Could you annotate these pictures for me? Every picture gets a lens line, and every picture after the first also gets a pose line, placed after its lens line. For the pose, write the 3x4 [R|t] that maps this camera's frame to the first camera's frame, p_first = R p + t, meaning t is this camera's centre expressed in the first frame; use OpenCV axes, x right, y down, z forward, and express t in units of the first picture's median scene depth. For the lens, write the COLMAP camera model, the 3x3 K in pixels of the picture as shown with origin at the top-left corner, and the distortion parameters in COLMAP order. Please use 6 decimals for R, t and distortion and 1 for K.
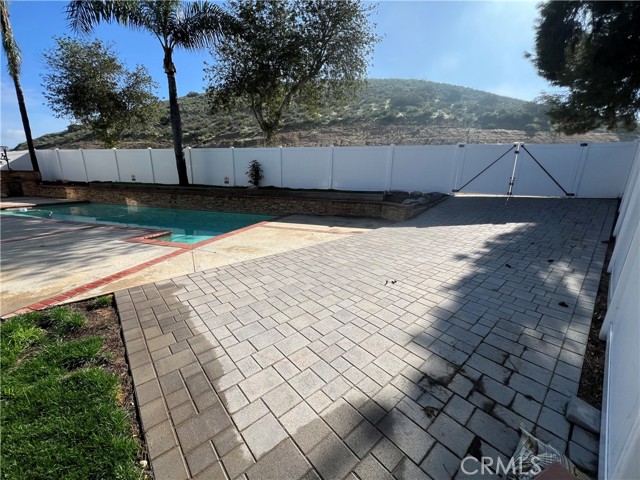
lens RADIAL K [[256.0, 0, 320.9], [0, 256.0, 243.1], [0, 0, 1]] dist [0.000231, 0.000013]
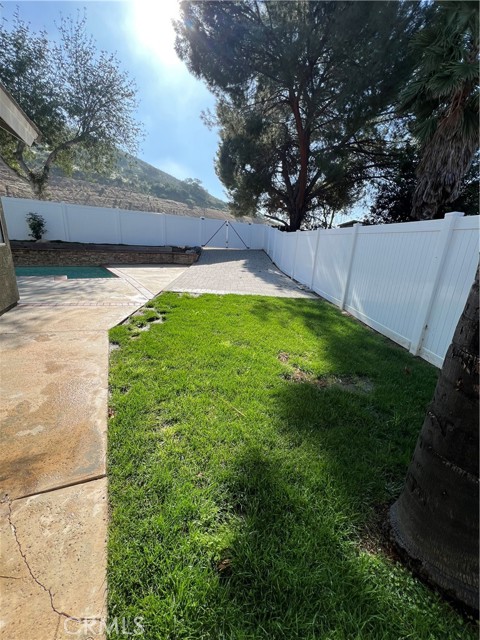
lens RADIAL K [[256.0, 0, 240.0], [0, 256.0, 320.0], [0, 0, 1]] dist [0.000231, 0.000013]
pose [[0.628945, -0.208087, 0.749084, -0.572034], [0.162718, 0.977408, 0.134891, 0.071671], [-0.760231, 0.037050, 0.648596, -0.216195]]
